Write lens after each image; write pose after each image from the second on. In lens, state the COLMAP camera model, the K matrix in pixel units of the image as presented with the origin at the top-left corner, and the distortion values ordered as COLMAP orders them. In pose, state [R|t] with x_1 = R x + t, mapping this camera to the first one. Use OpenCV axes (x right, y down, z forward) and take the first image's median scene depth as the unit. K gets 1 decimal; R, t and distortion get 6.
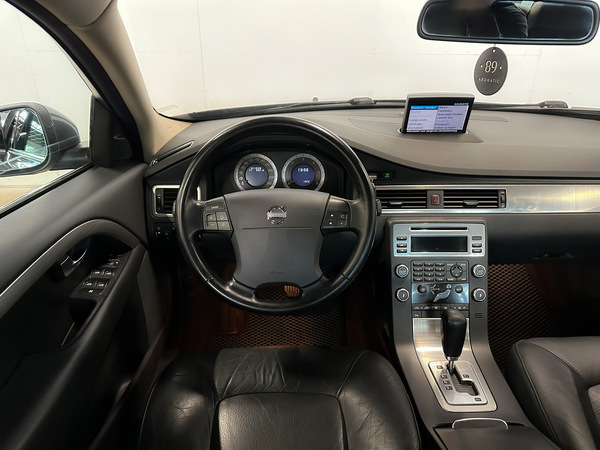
lens RADIAL K [[416.3, 0, 303.2], [0, 416.3, 226.9], [0, 0, 1]] dist [0.061022, -0.065852]
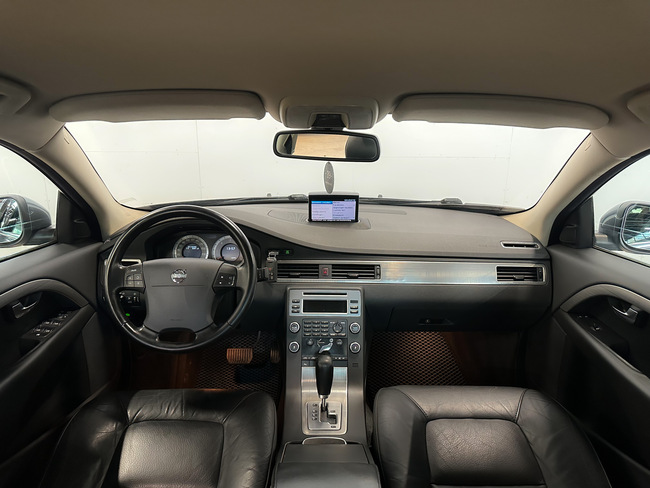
lens RADIAL K [[450.9, 0, 329.2], [0, 450.9, 239.0], [0, 0, 1]] dist [0.061022, -0.065852]
pose [[0.999864, 0.010030, -0.013073, 0.353335], [-0.012384, 0.980779, -0.194726, 0.107146], [0.010869, 0.194861, 0.980771, -0.375931]]
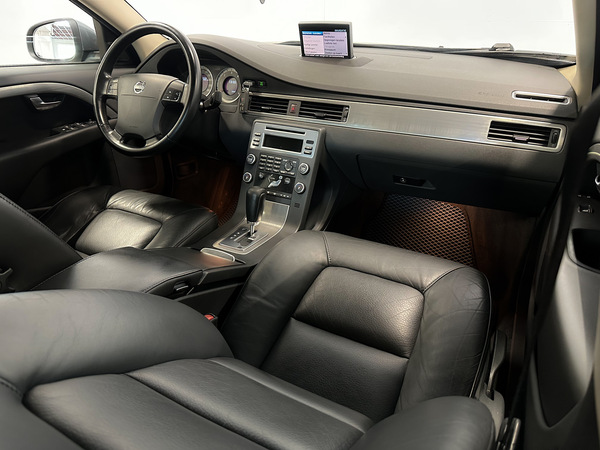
lens RADIAL K [[416.3, 0, 302.7], [0, 416.3, 228.6], [0, 0, 1]] dist [0.061022, -0.065852]
pose [[0.875149, 0.219848, -0.431023, 0.959142], [-0.206678, 0.975309, 0.077827, 0.178248], [0.437491, 0.020973, 0.898978, -0.069203]]
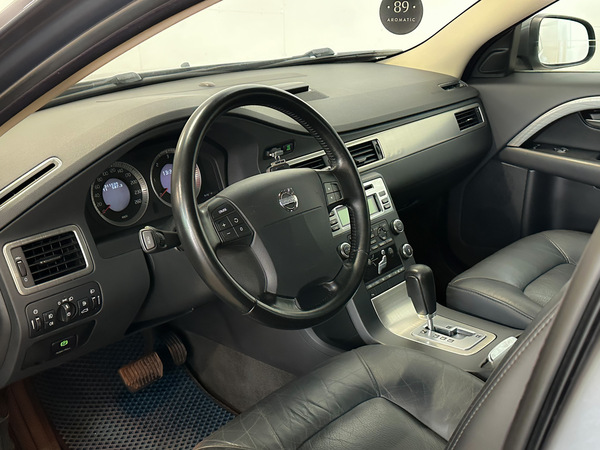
lens RADIAL K [[770.1, 0, 303.3], [0, 770.1, 227.9], [0, 0, 1]] dist [0.123508, 0.000000]
pose [[0.666131, -0.264786, 0.697250, -0.874290], [0.346893, 0.937581, 0.024642, -0.003877], [-0.660253, 0.225457, 0.716404, -0.059427]]
